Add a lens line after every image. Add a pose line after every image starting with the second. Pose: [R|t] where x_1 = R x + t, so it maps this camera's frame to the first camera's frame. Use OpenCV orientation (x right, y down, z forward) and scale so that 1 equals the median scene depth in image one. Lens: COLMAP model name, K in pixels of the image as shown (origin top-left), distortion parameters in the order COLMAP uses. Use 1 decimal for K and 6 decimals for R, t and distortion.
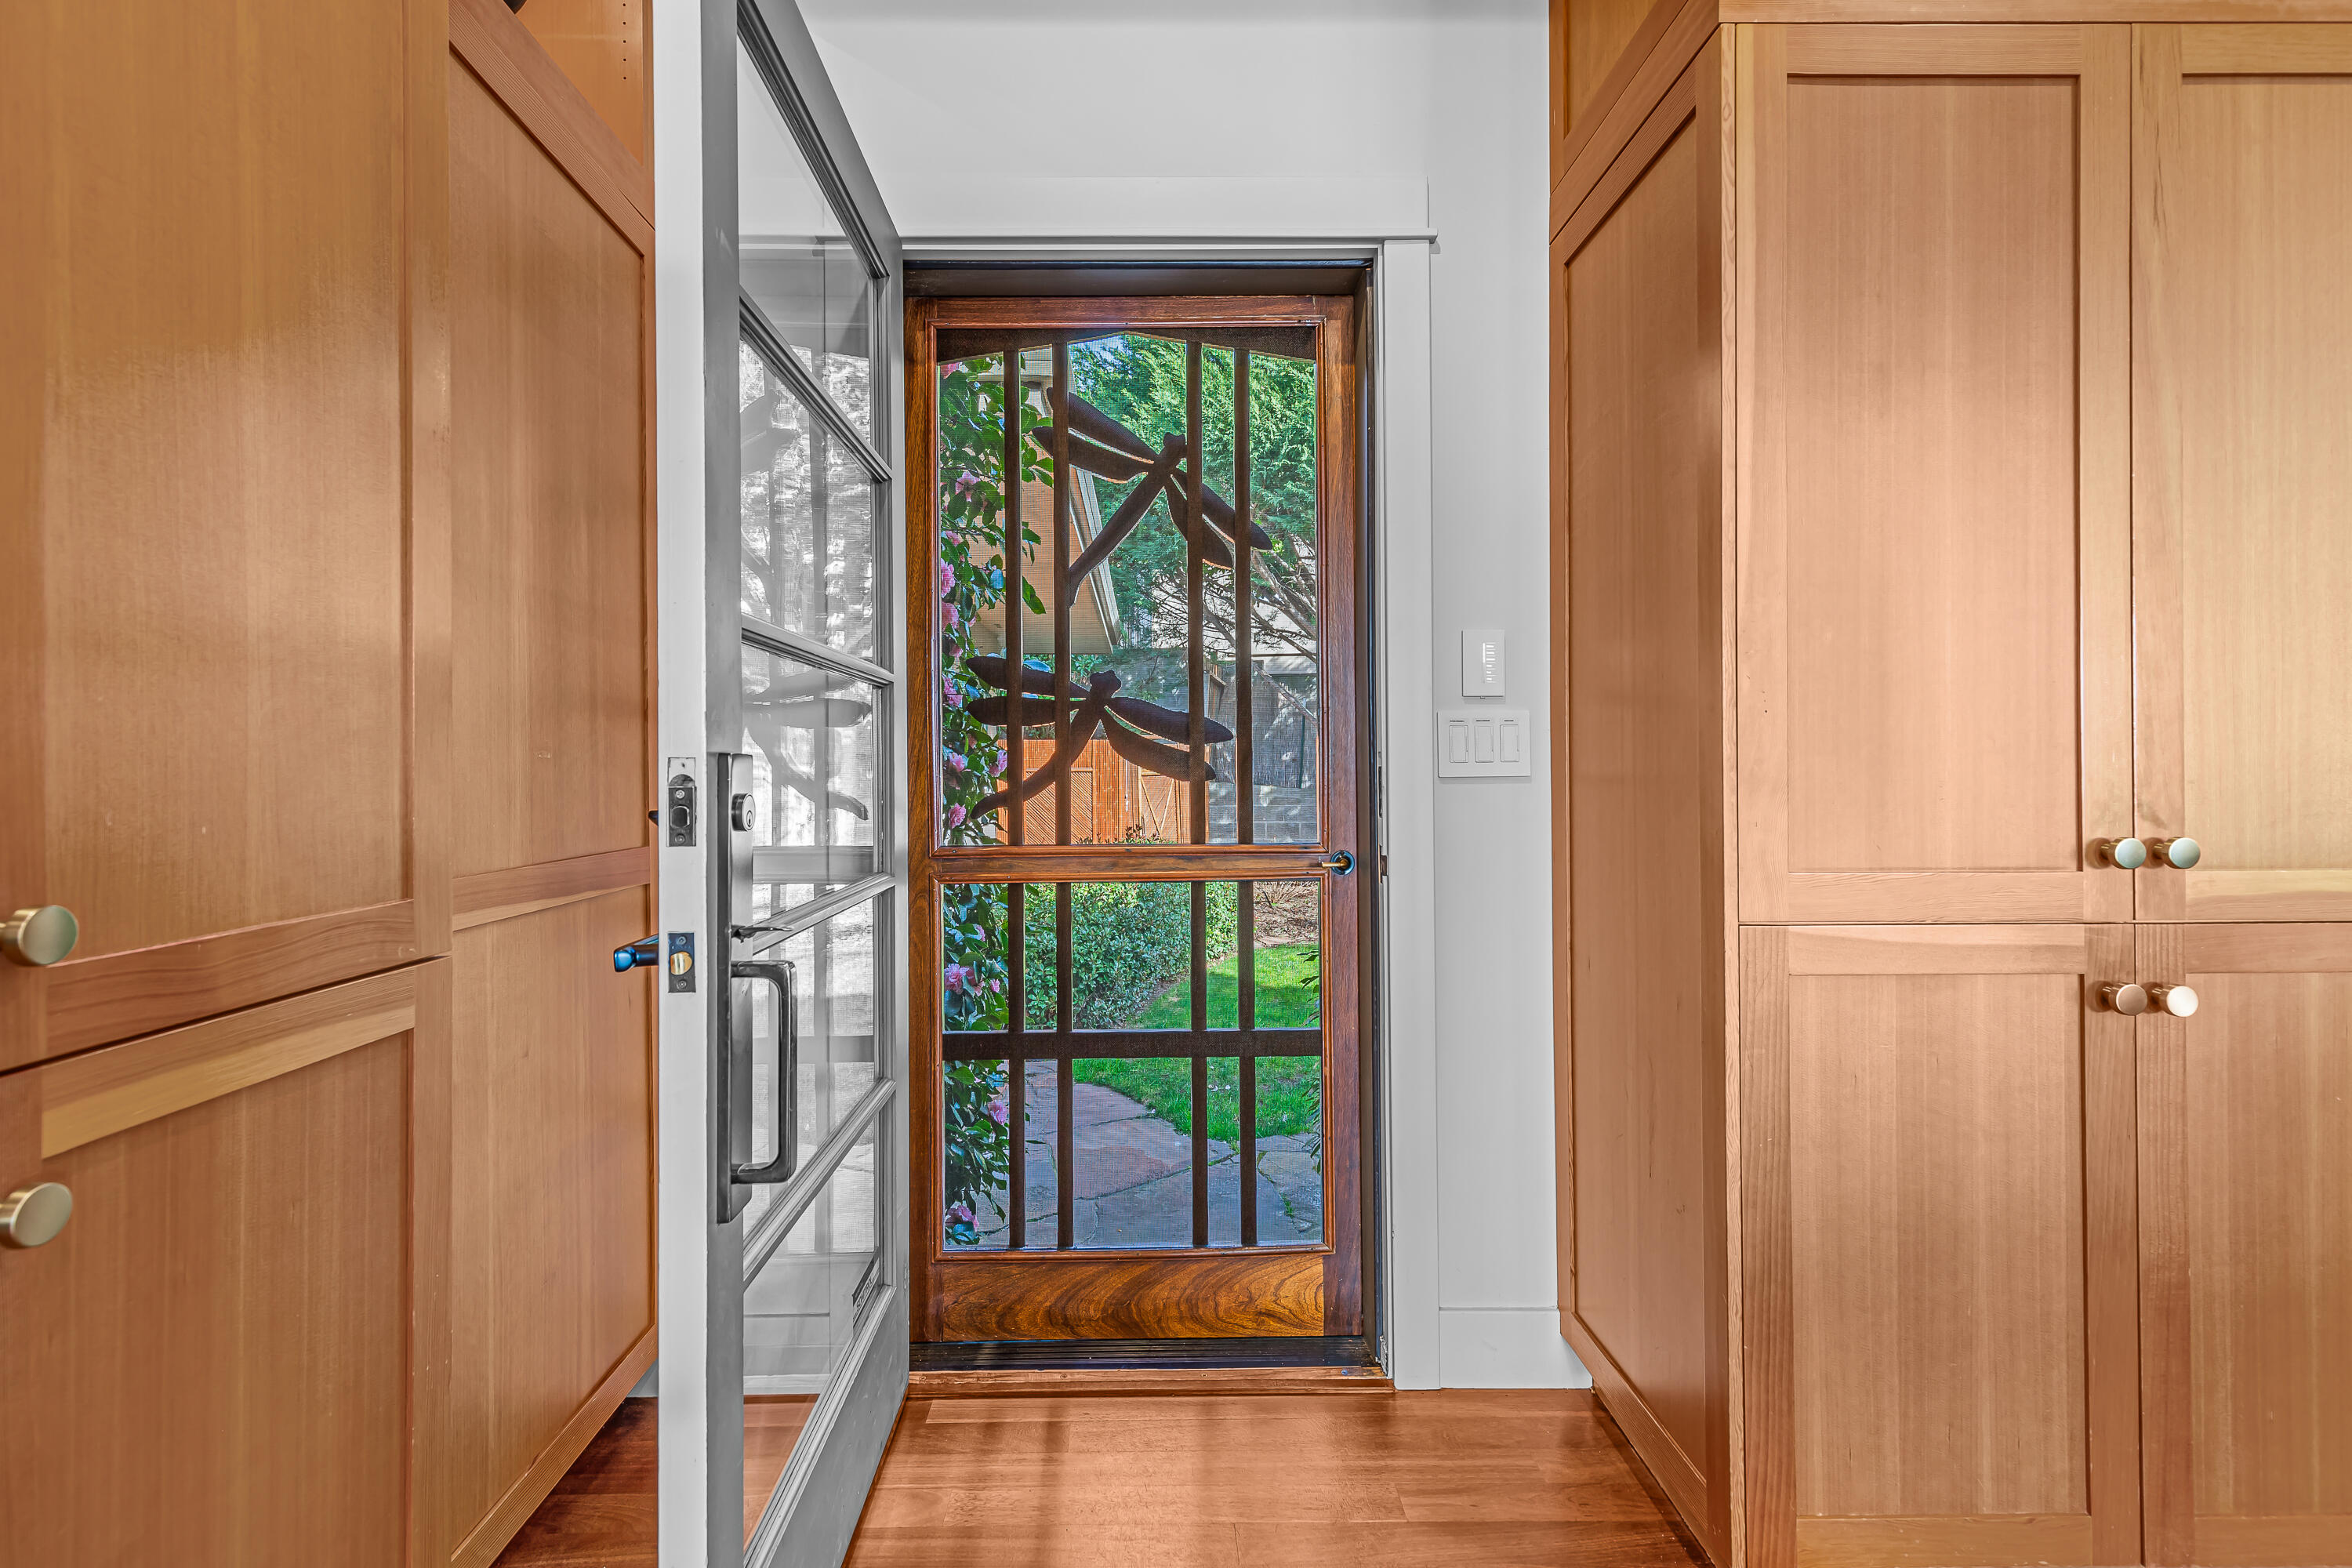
lens RADIAL K [[1075.4, 0, 1166.6], [0, 1075.4, 792.8], [0, 0, 1]] dist [0.015119, -0.005338]
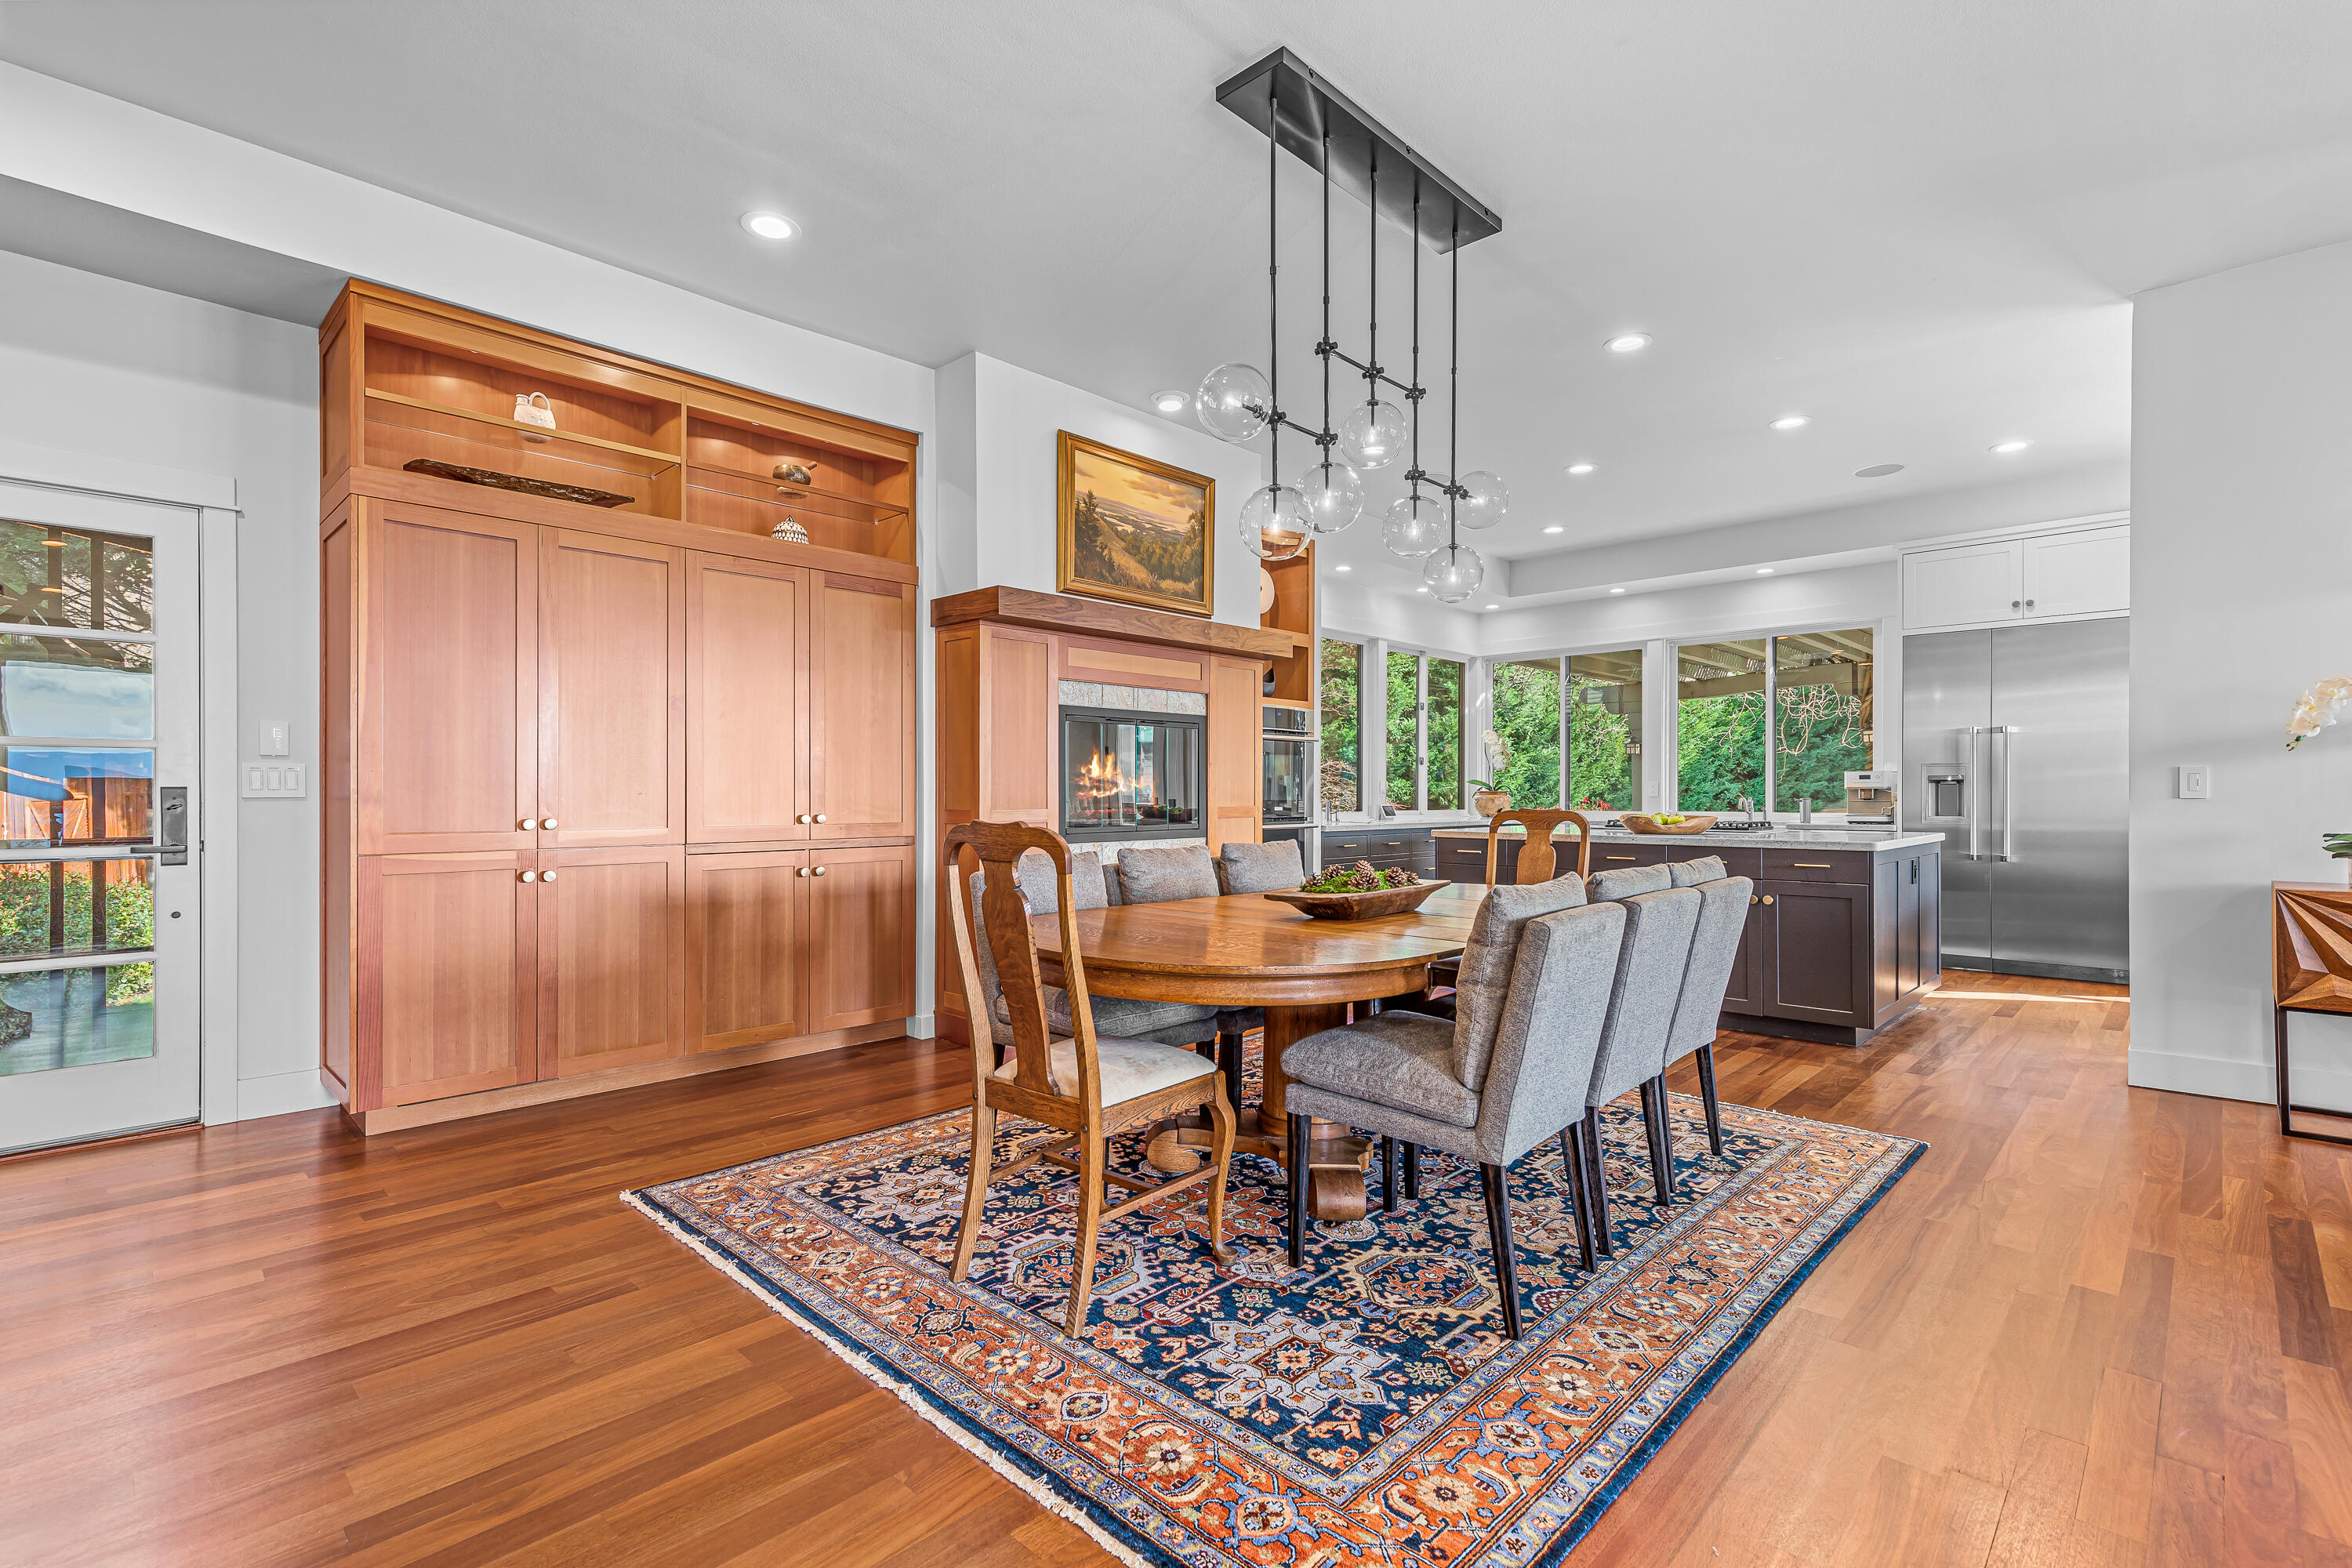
lens RADIAL K [[1075.4, 0, 1166.6], [0, 1075.4, 792.8], [0, 0, 1]] dist [0.015119, -0.005338]
pose [[0.711856, 0.004134, 0.702314, 0.099728], [0.012882, 0.999738, -0.018942, 0.046198], [-0.702208, 0.022531, 0.711616, -2.093844]]
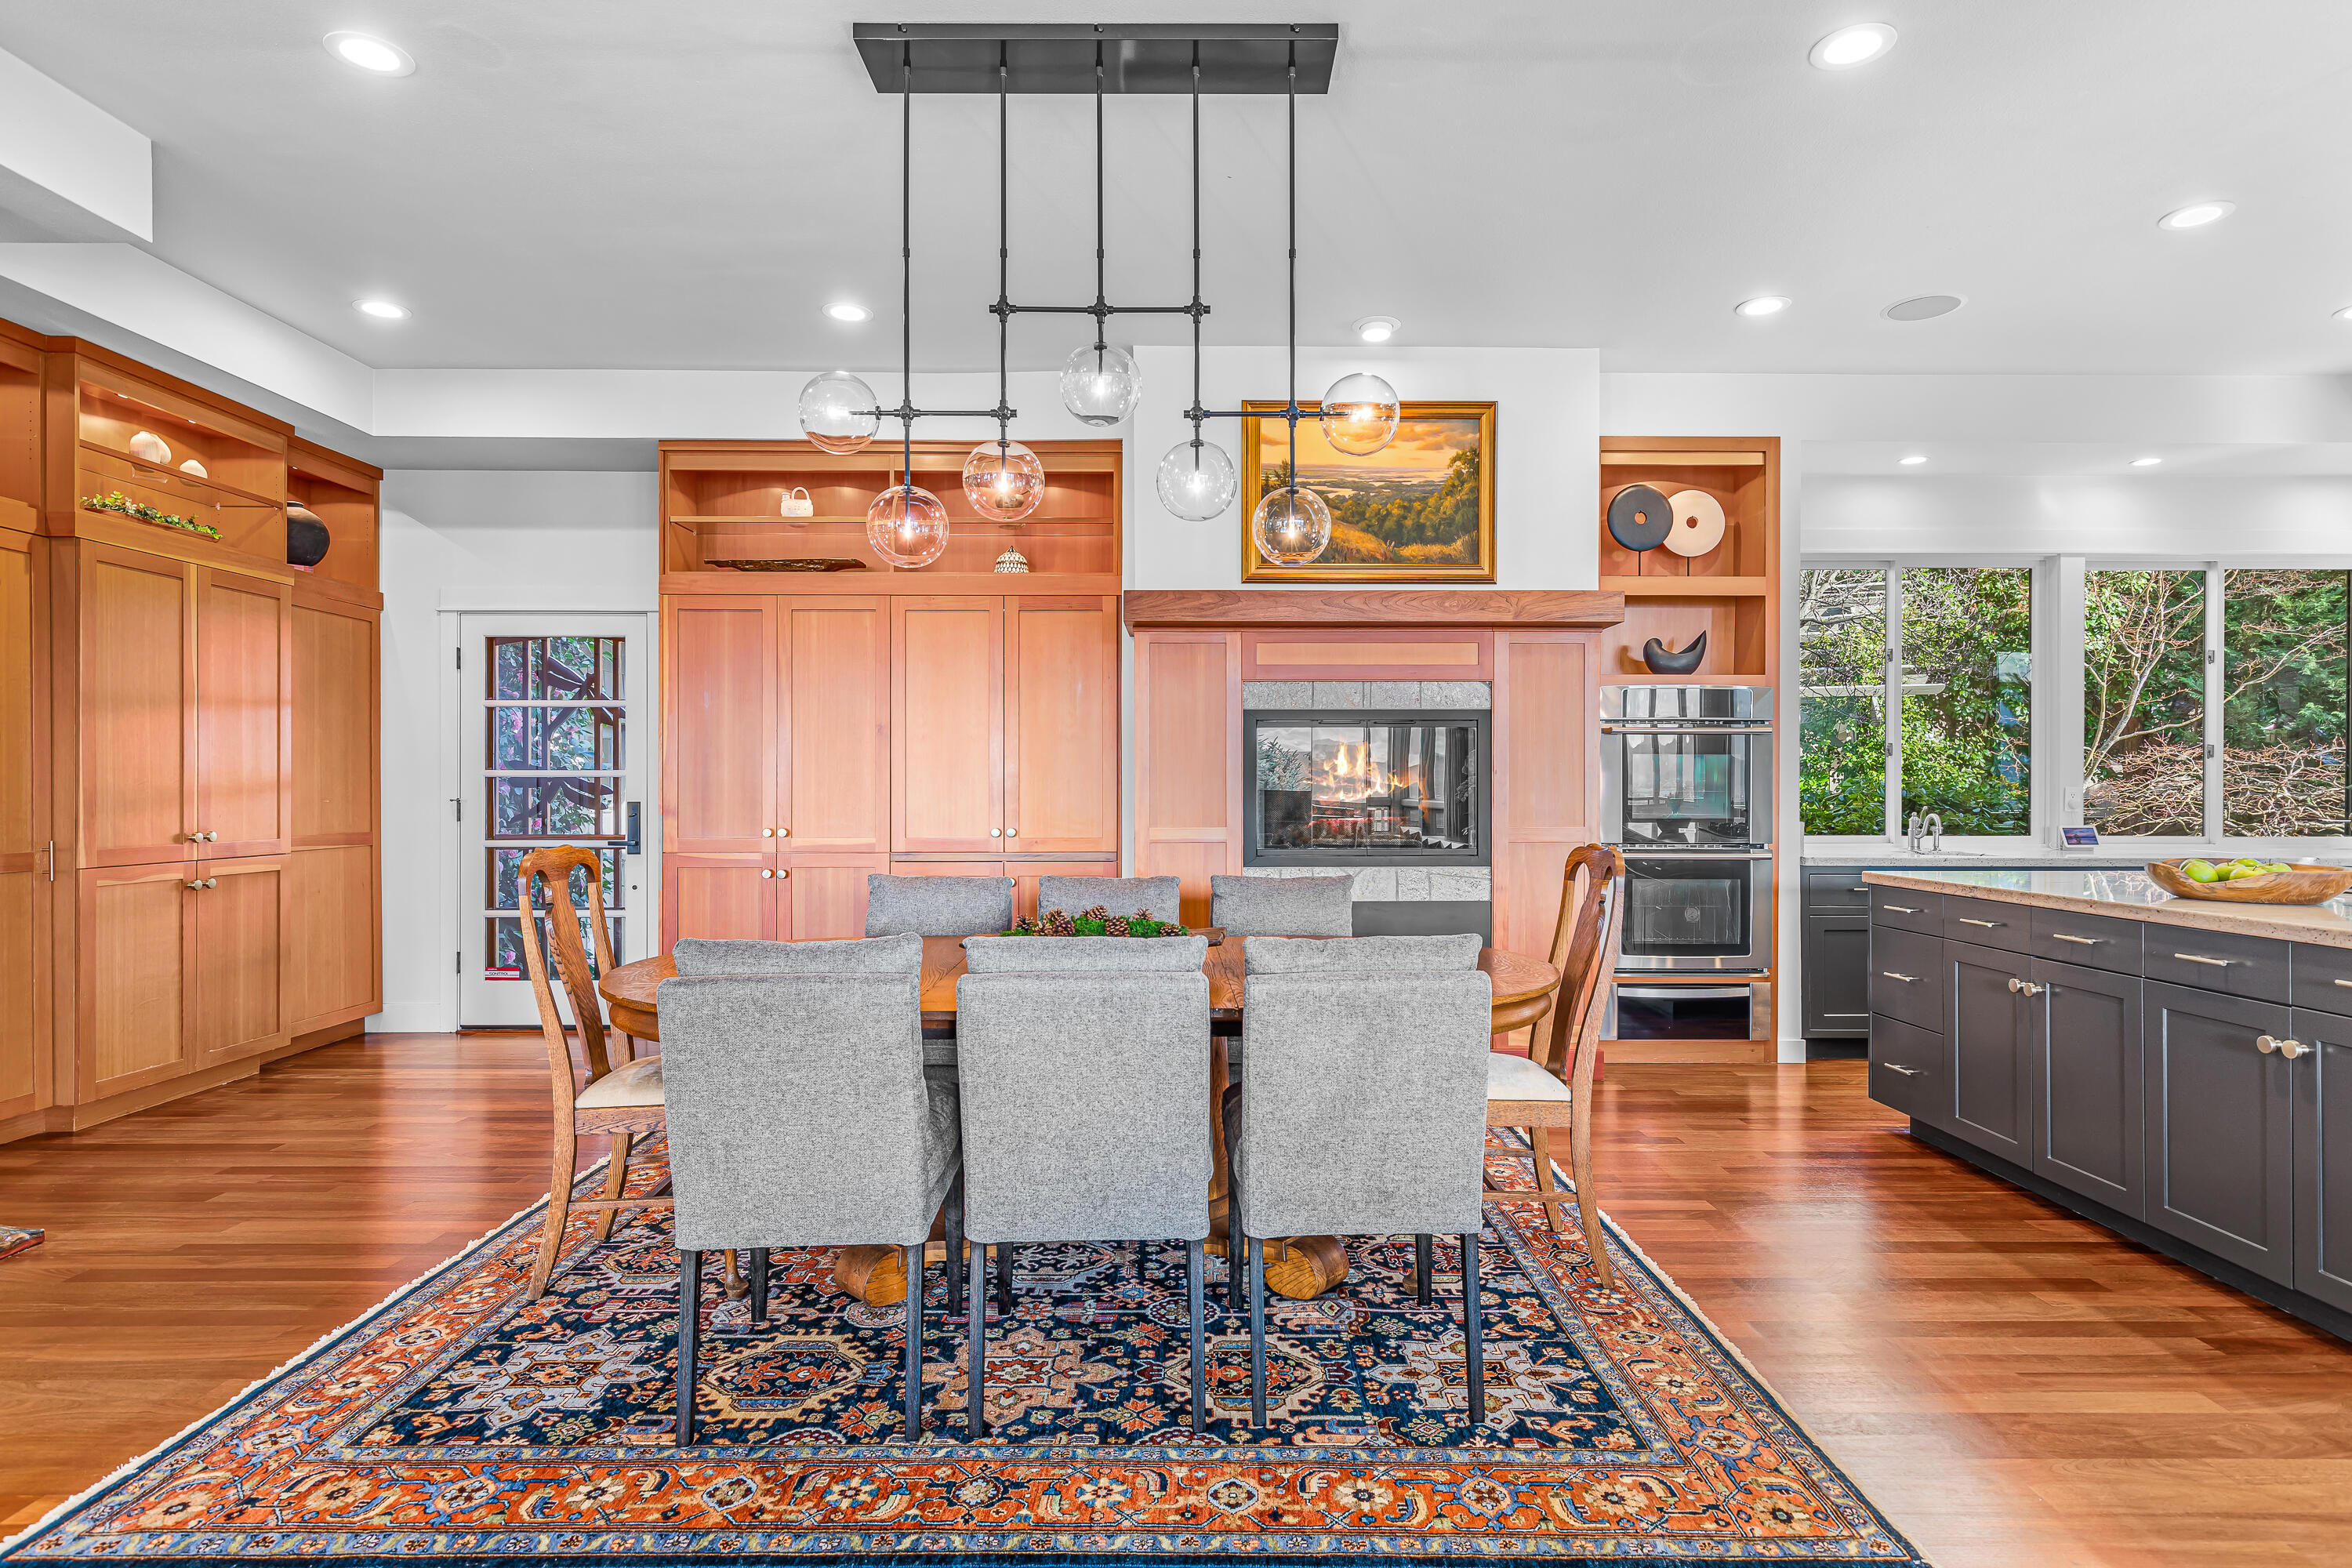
lens RADIAL K [[1227.3, 0, 1176.0], [0, 1227.3, 784.0], [0, 0, 1]] dist [0.003463, 0.000889]
pose [[0.999789, 0.003918, -0.020141, 2.279081], [-0.004464, 0.999623, -0.027093, -0.002069], [0.020027, 0.027177, 0.999430, -2.937353]]
